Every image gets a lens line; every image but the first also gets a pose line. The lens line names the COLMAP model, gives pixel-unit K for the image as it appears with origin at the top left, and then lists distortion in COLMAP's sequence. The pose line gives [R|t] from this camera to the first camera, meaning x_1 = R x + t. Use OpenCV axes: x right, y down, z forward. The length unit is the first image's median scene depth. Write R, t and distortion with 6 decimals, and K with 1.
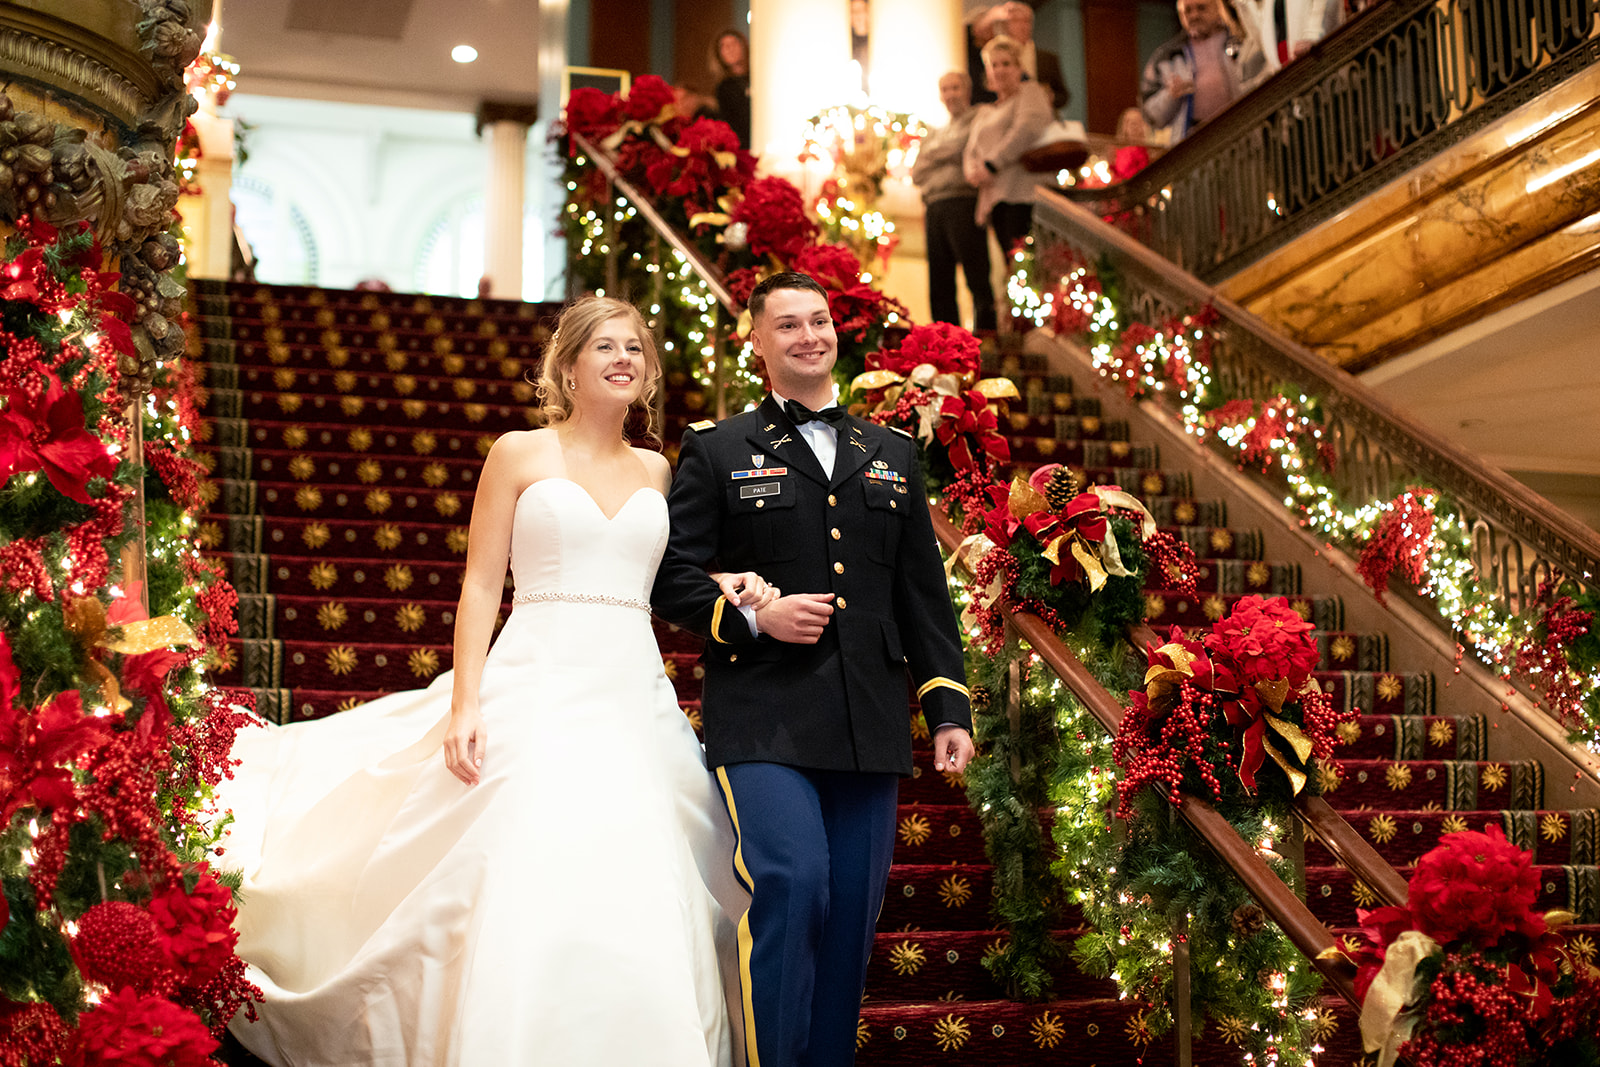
lens RADIAL K [[2272.4, 0, 800.0], [0, 2272.4, 532.8], [0, 0, 1]] dist [-0.039120, 0.000000]
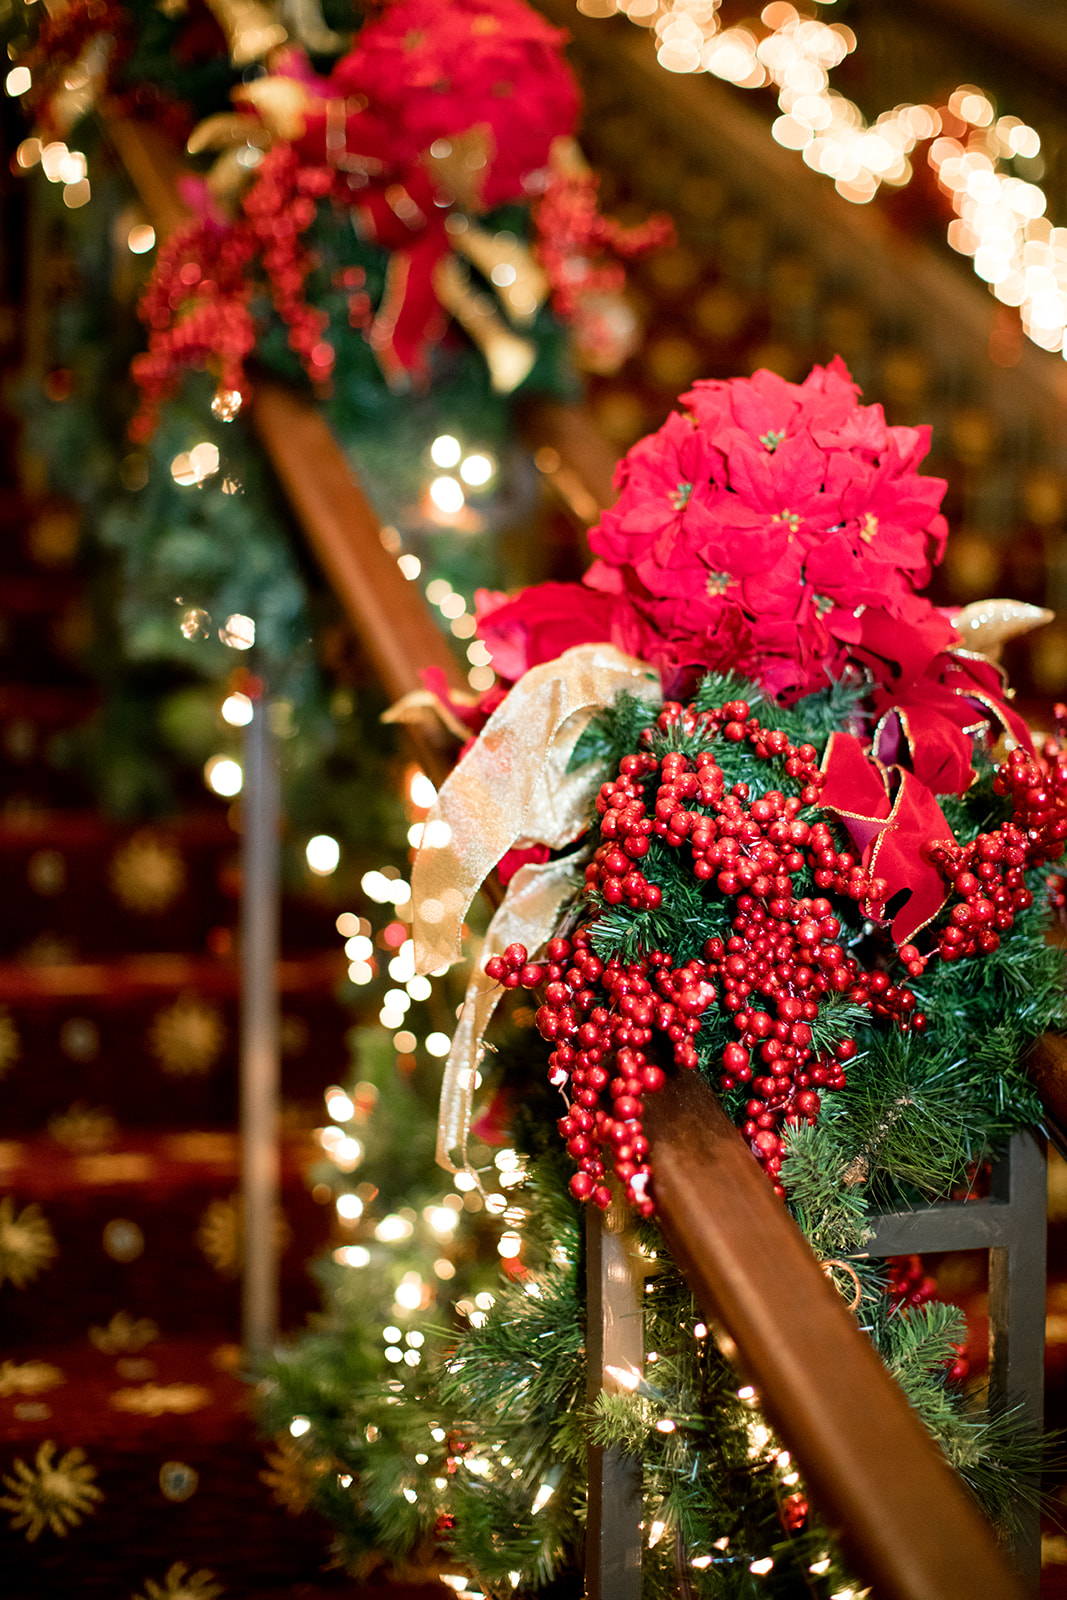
lens RADIAL K [[2272.4, 0, 533.0], [0, 2272.4, 798.7], [0, 0, 1]] dist [-0.039120, 0.000000]
pose [[0.998910, 0.010415, 0.045495, 0.205211], [-0.018972, 0.981224, 0.191934, 0.109079], [-0.042642, -0.192588, 0.980353, 0.533836]]
